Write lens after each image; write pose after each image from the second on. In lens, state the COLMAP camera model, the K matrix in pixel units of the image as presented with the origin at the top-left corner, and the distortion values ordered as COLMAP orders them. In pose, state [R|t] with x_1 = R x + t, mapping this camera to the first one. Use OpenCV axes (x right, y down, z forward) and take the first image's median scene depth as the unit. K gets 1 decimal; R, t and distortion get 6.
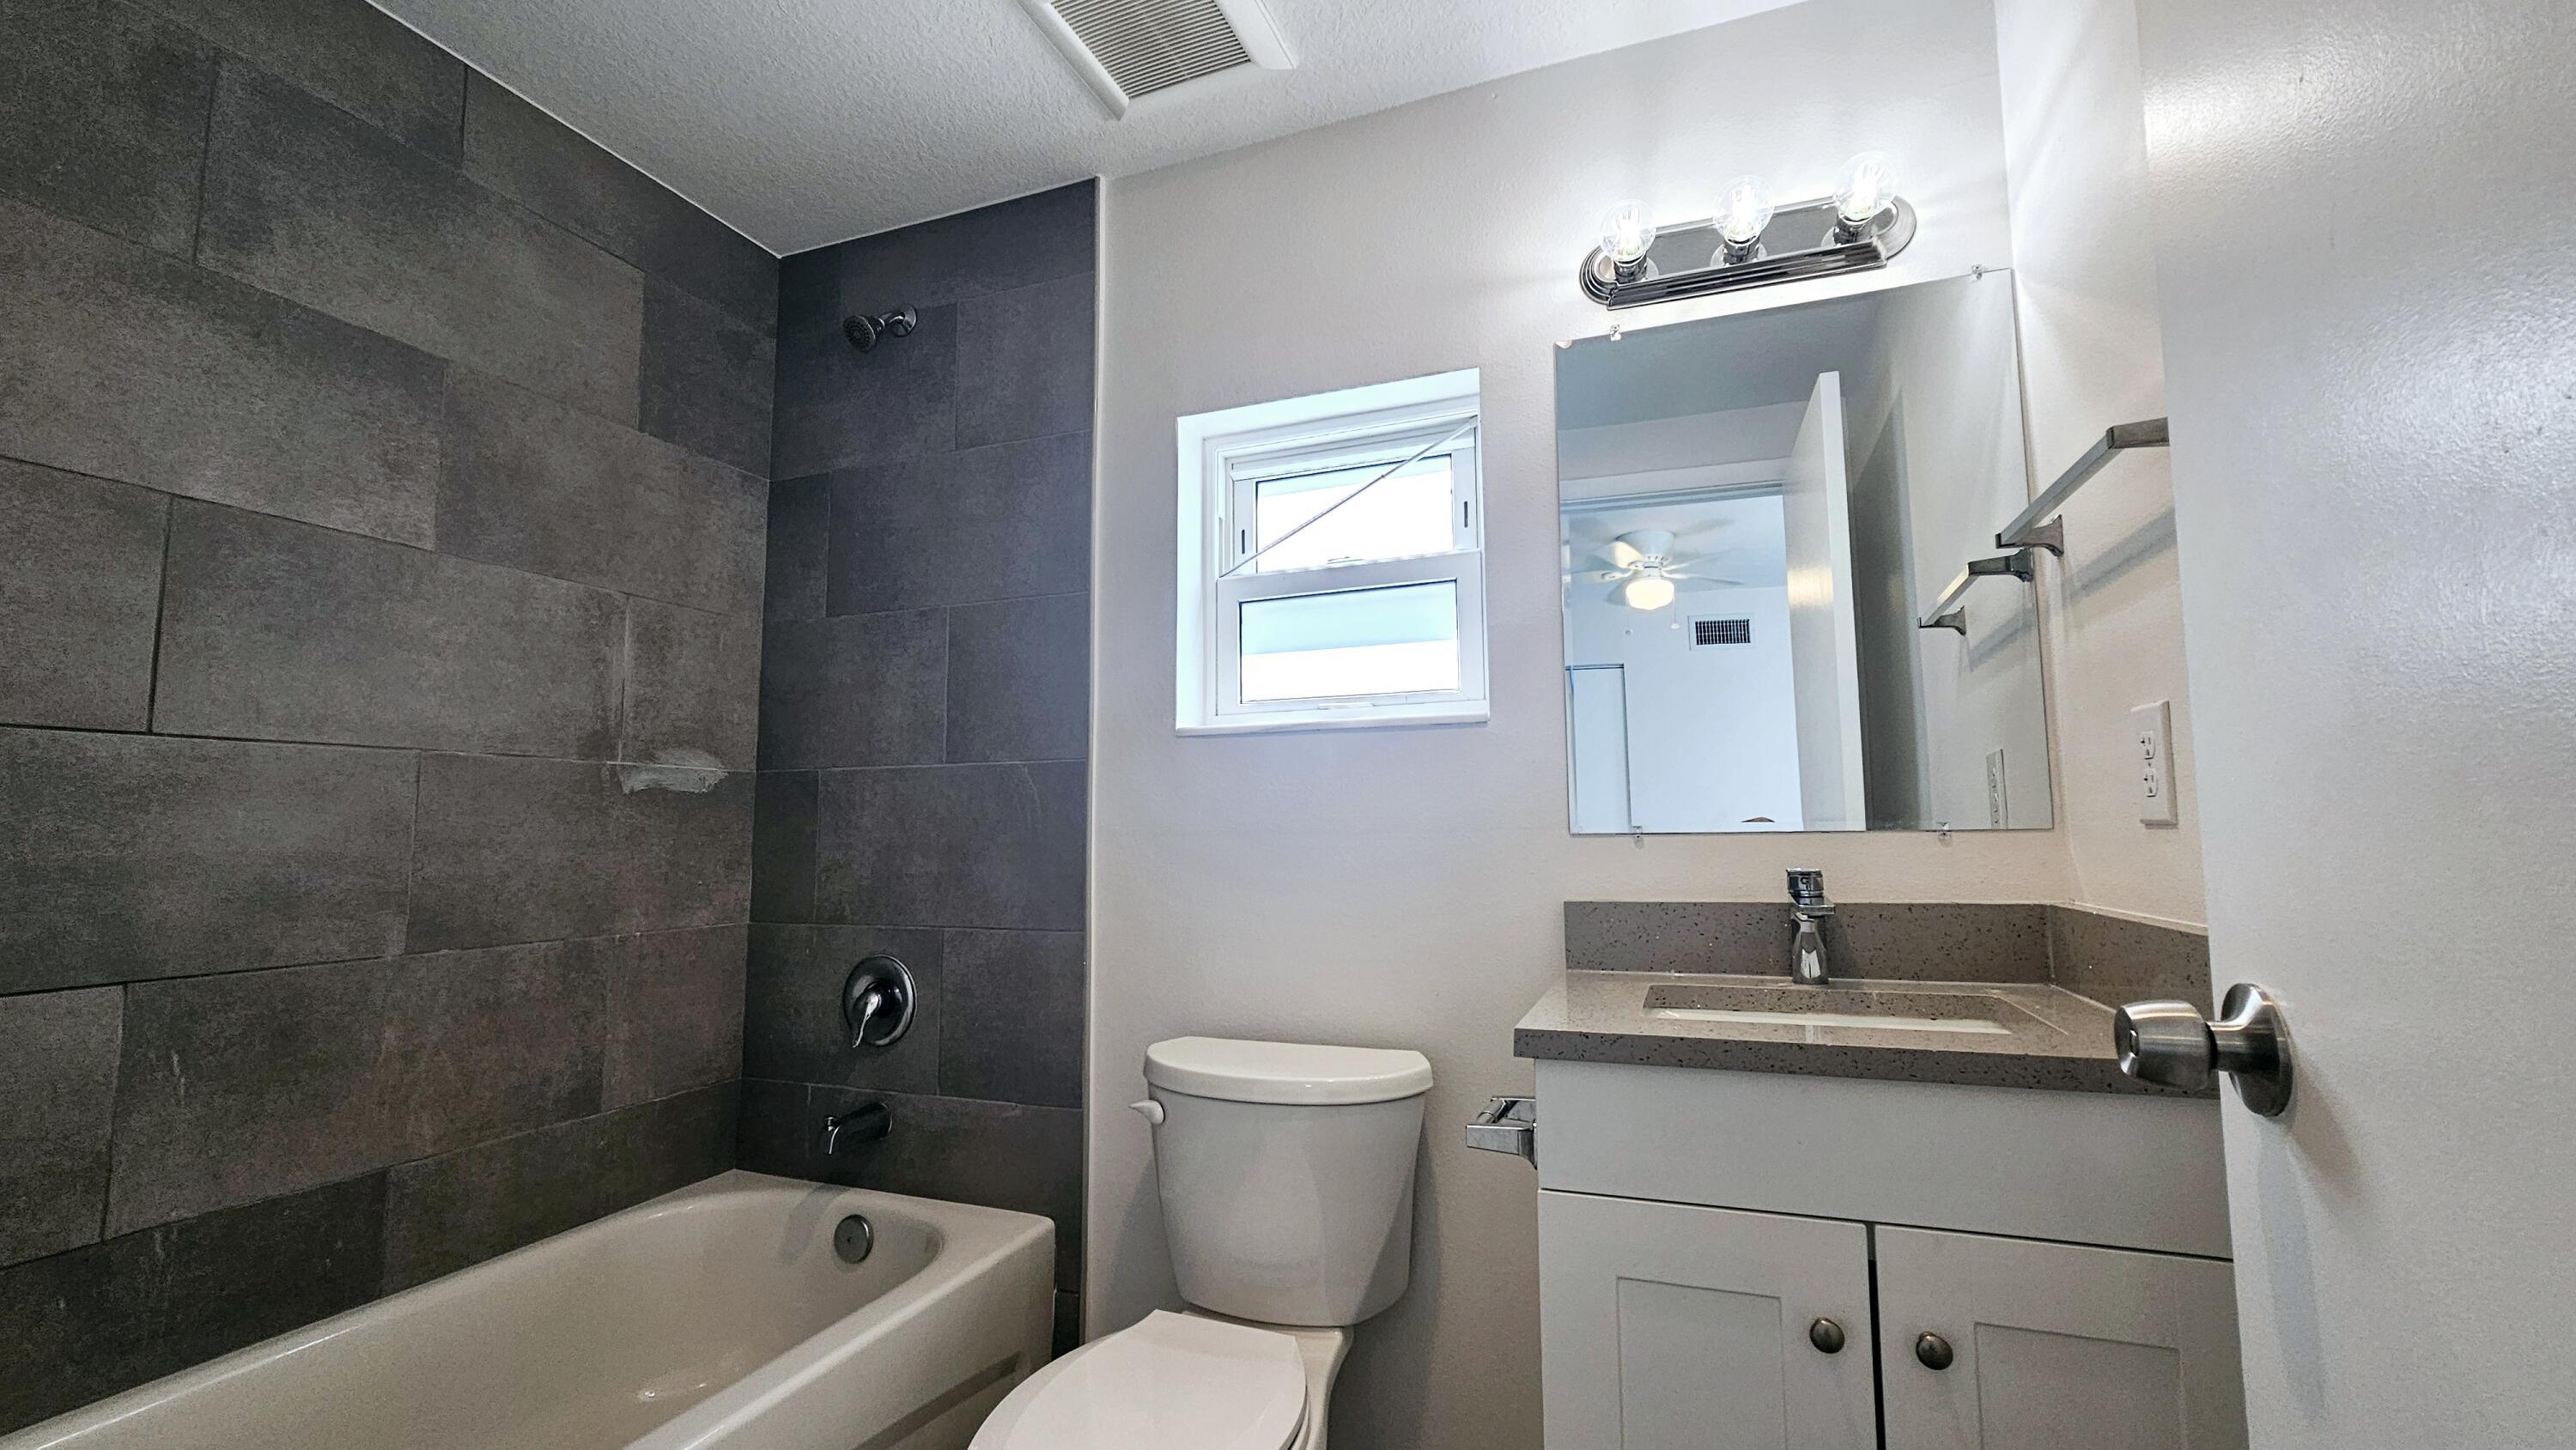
lens RADIAL K [[1054.1, 0, 1301.2], [0, 1054.1, 736.6], [0, 0, 1]] dist [-0.004444, 0.002441]
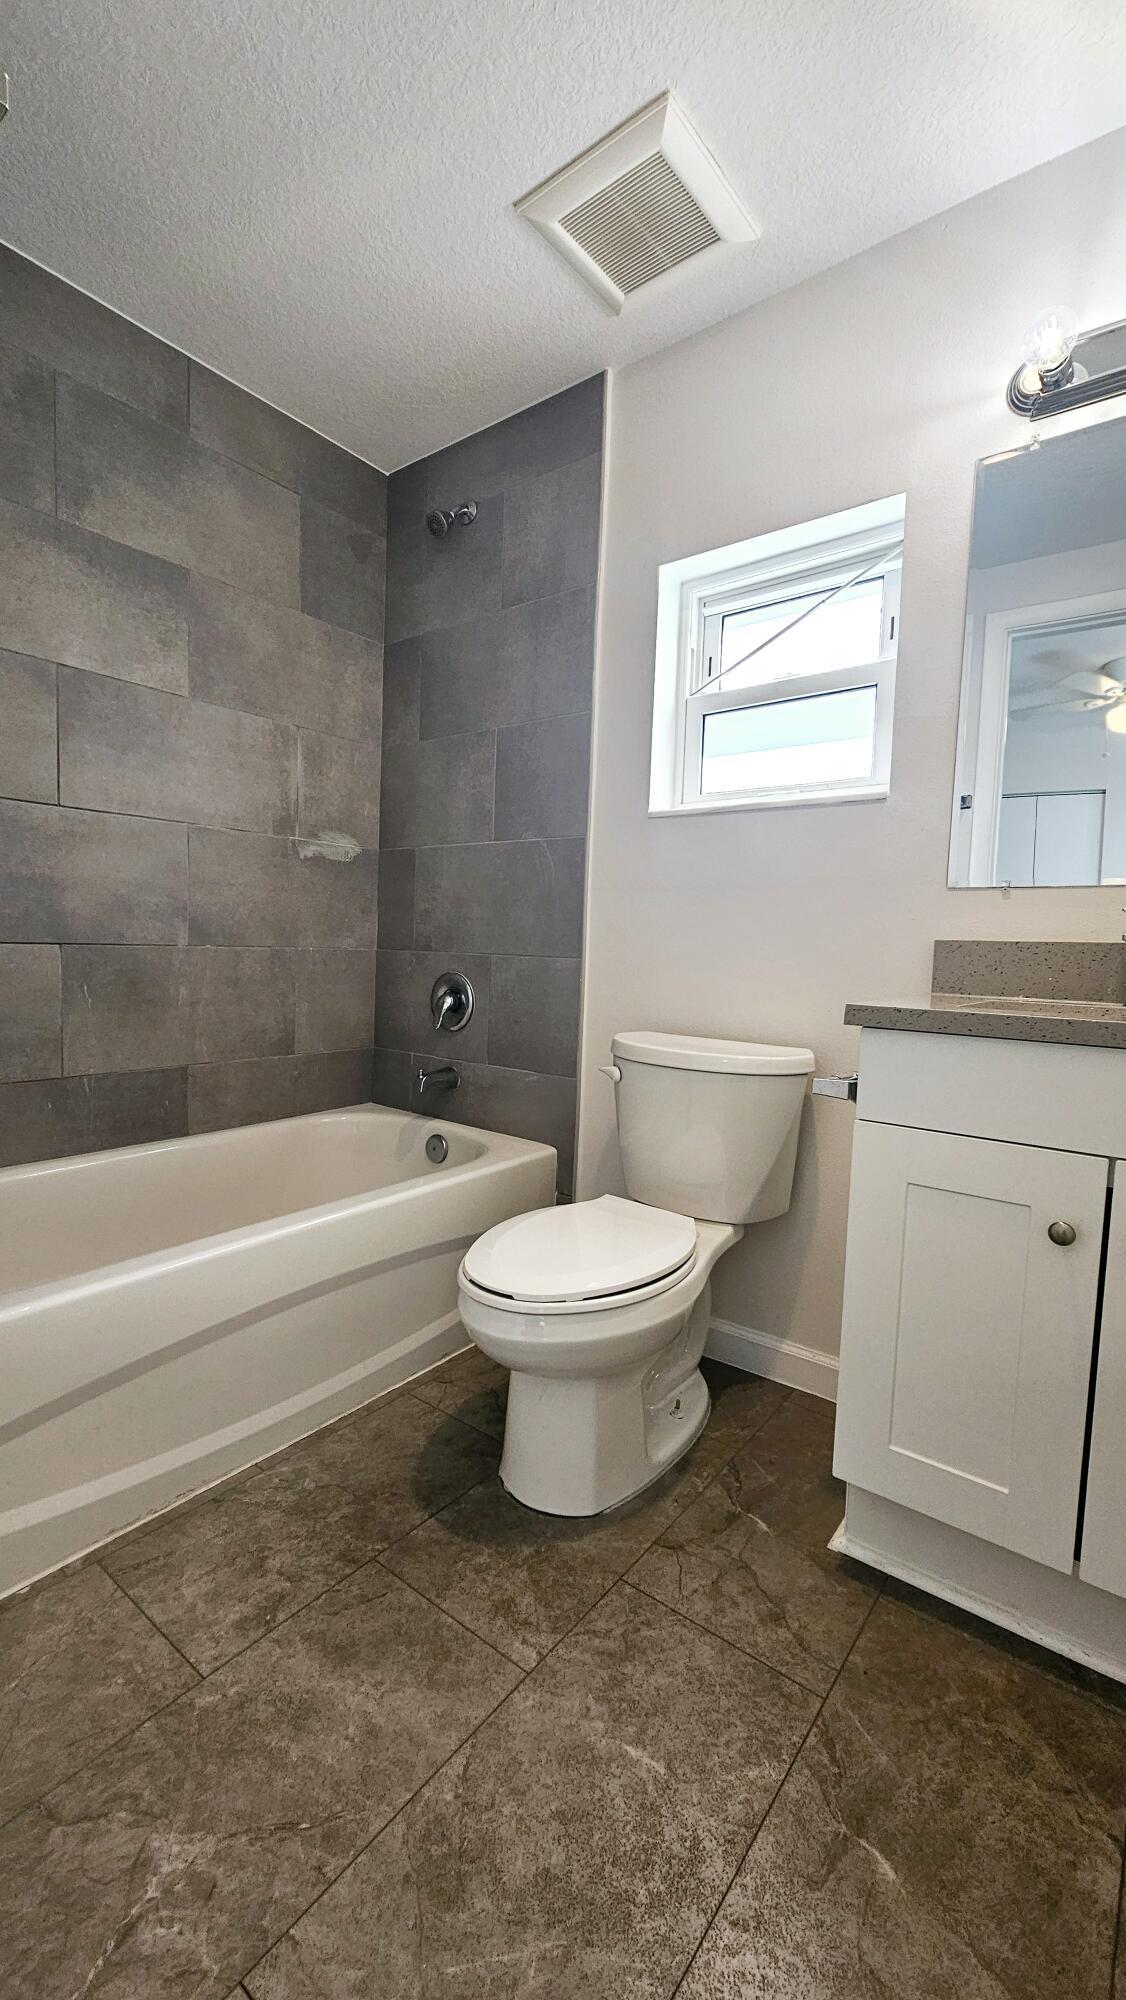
lens RADIAL K [[818.5, 0, 544.0], [0, 818.5, 1000.2], [0, 0, 1]] dist [-0.004444, 0.002441]
pose [[0.950988, 0.062434, -0.302859, 0.095815], [-0.012087, 0.986162, 0.165342, 0.064457], [0.308991, -0.153577, 0.938583, -0.072703]]
